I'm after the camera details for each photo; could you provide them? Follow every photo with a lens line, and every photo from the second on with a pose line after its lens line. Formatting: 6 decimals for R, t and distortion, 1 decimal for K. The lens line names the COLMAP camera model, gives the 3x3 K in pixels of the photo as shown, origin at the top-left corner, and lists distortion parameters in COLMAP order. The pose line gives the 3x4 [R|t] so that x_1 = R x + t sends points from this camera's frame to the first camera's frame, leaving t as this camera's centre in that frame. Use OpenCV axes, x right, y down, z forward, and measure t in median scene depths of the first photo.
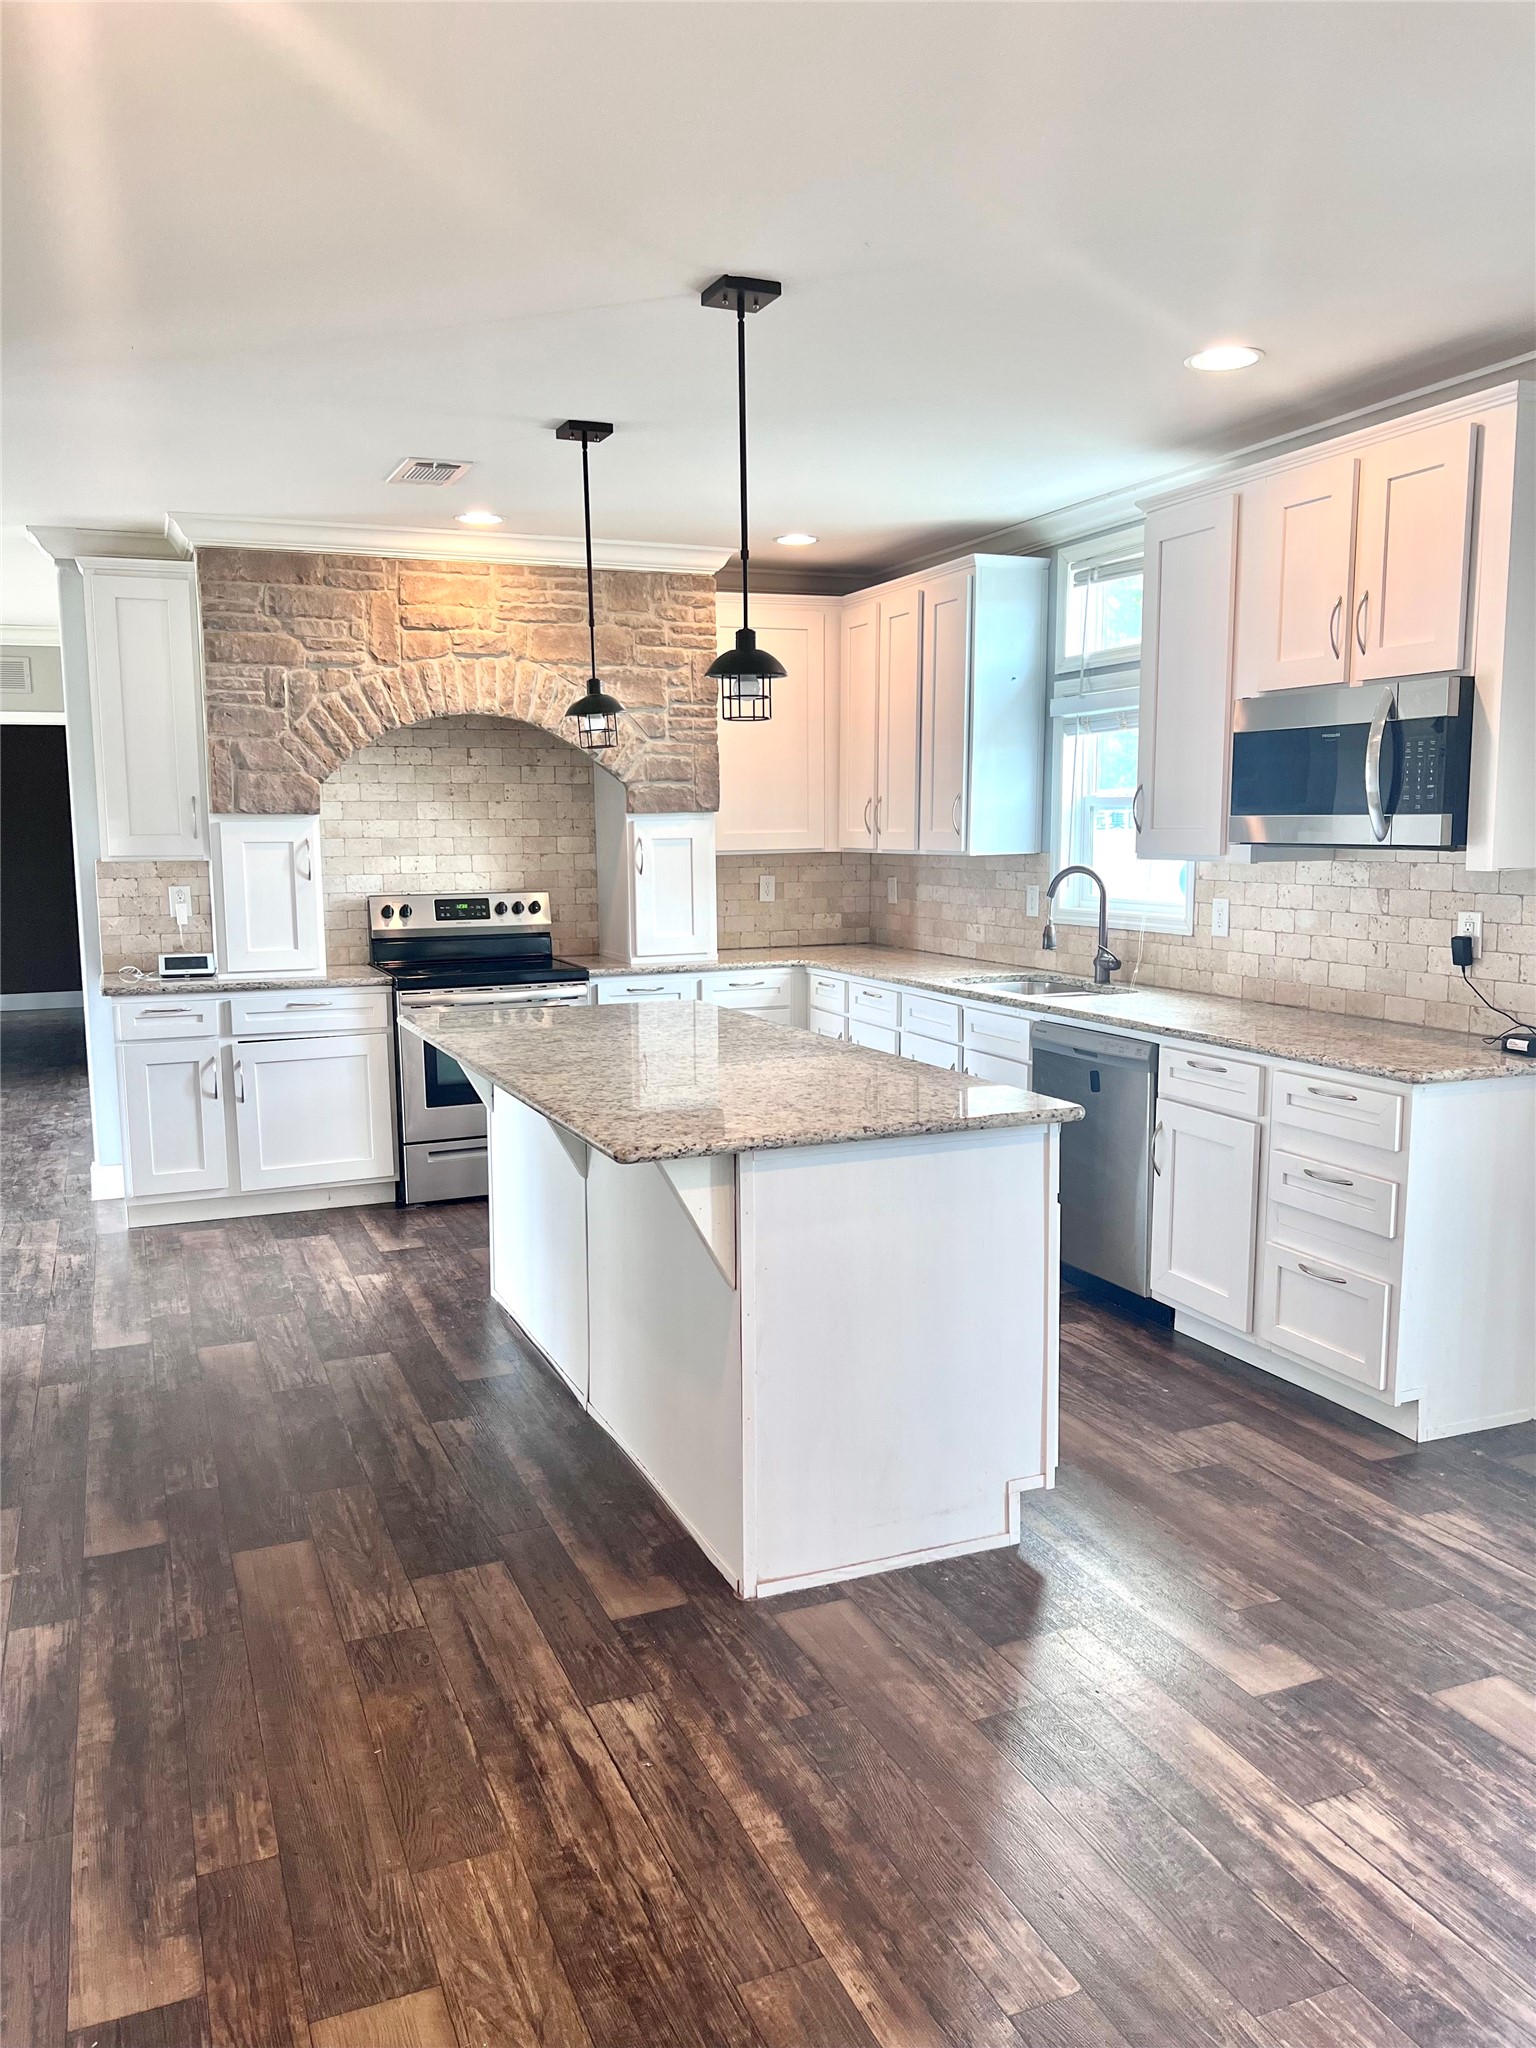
lens RADIAL K [[1522.3, 0, 734.6], [0, 1522.3, 1020.2], [0, 0, 1]] dist [0.031112, -0.034813]
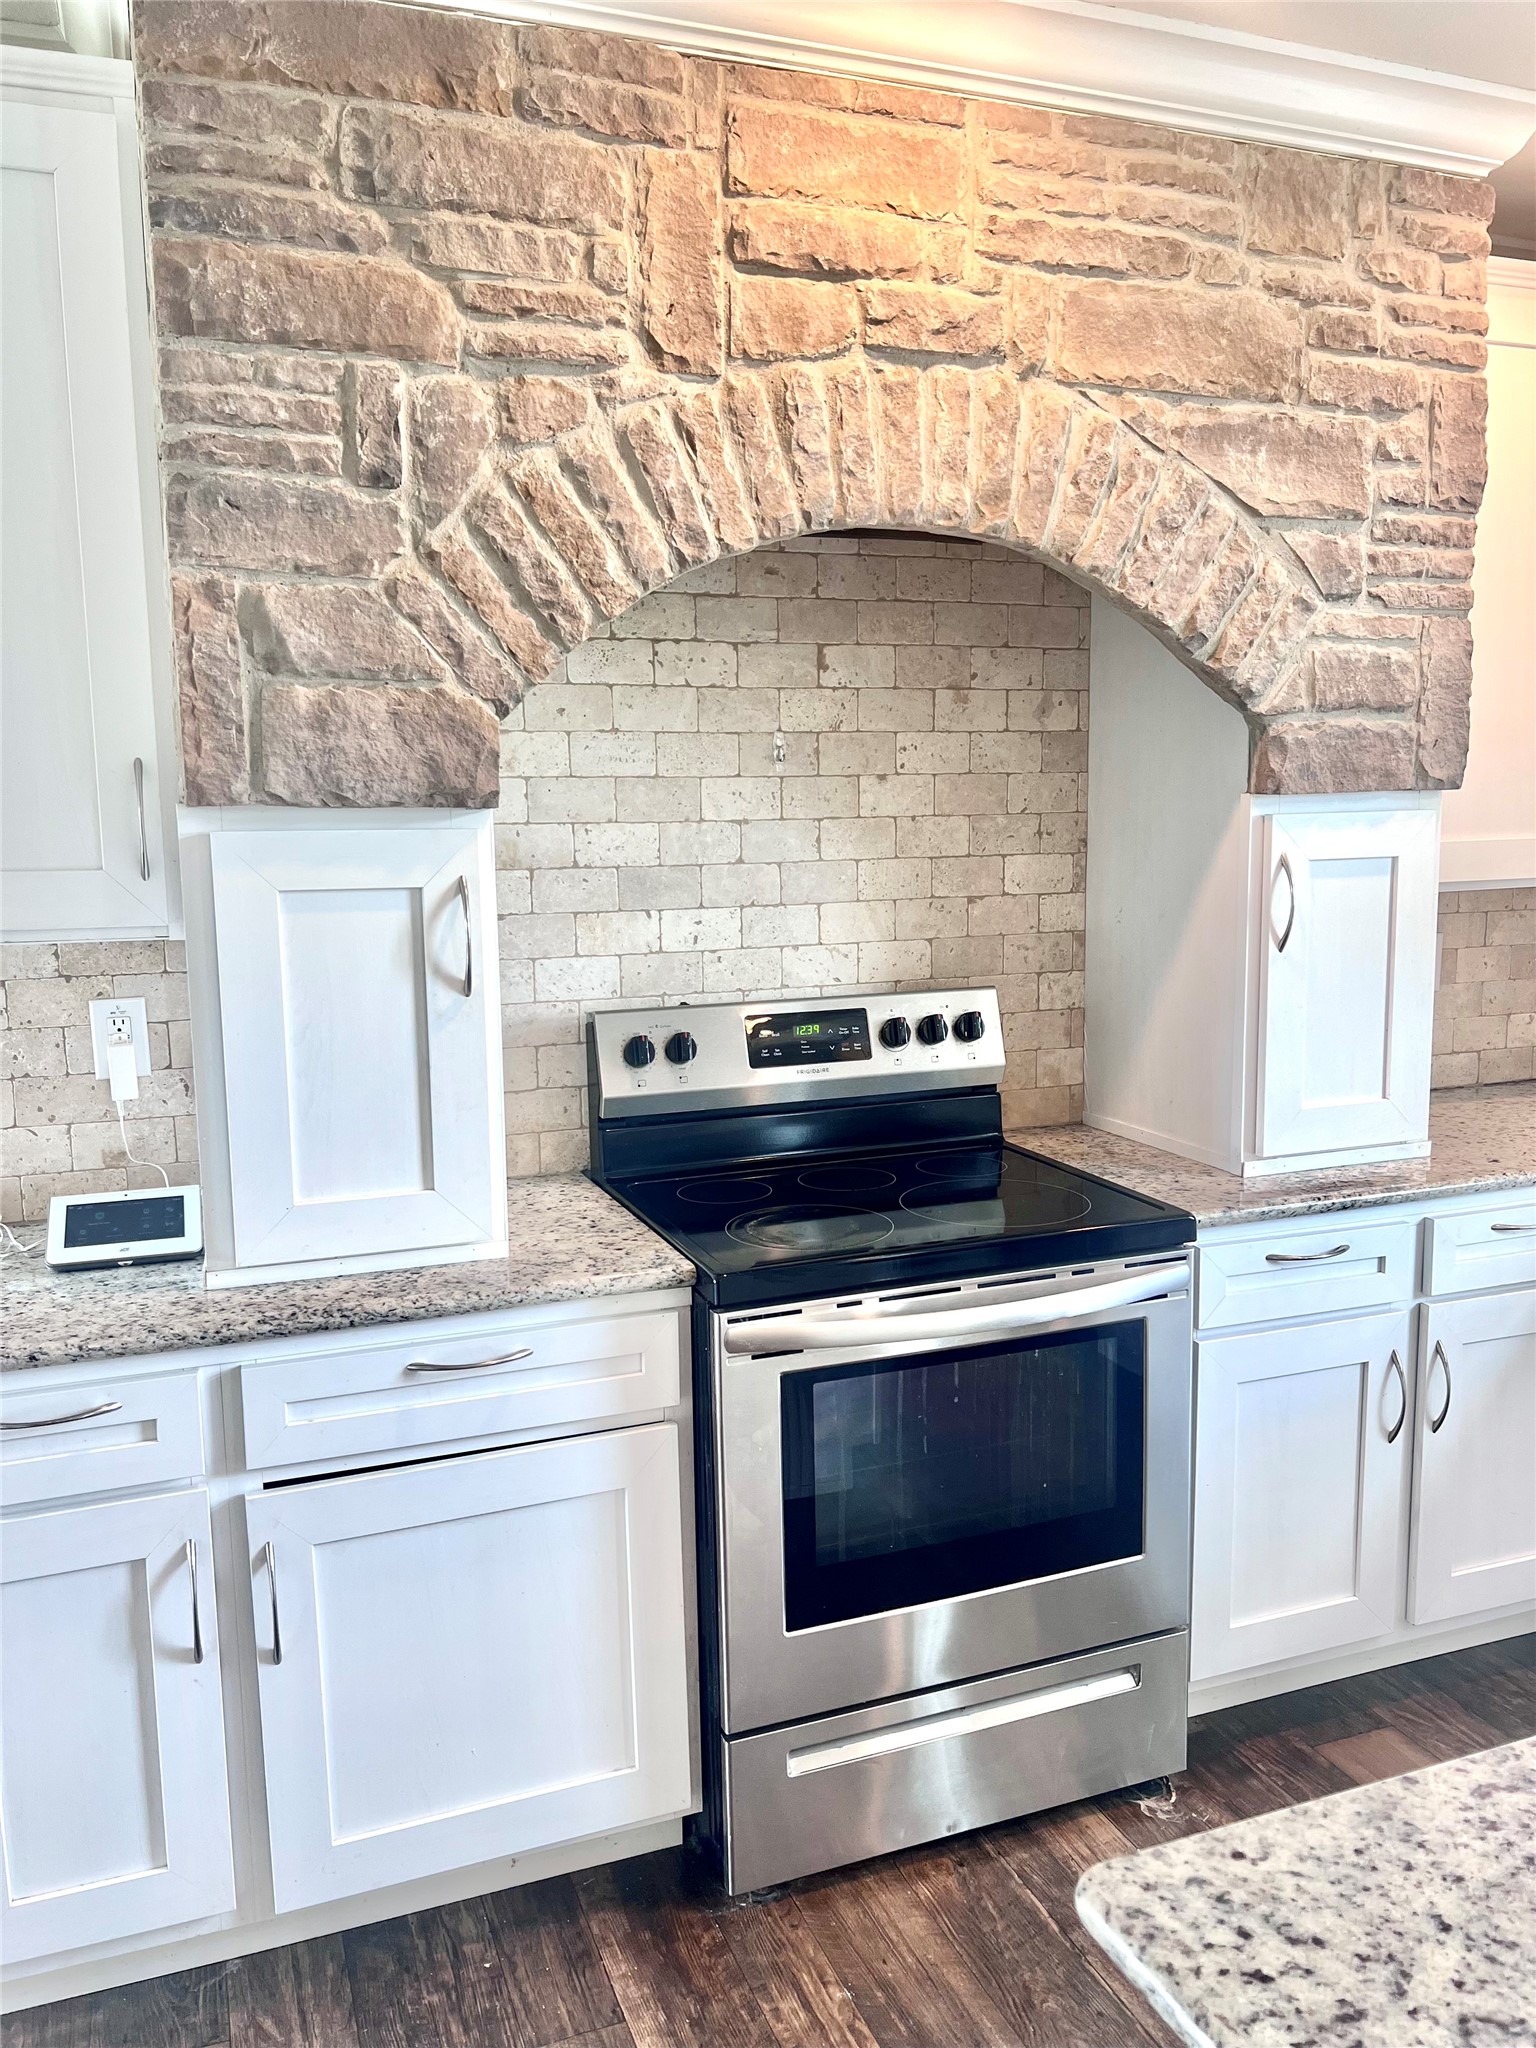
lens RADIAL K [[1522.3, 0, 728.9], [0, 1522.3, 995.9], [0, 0, 1]] dist [0.031112, -0.034813]
pose [[0.999446, -0.007906, -0.032318, -0.202748], [0.007346, 0.999821, -0.017413, -0.083288], [0.032450, 0.017166, 0.999326, 0.638926]]
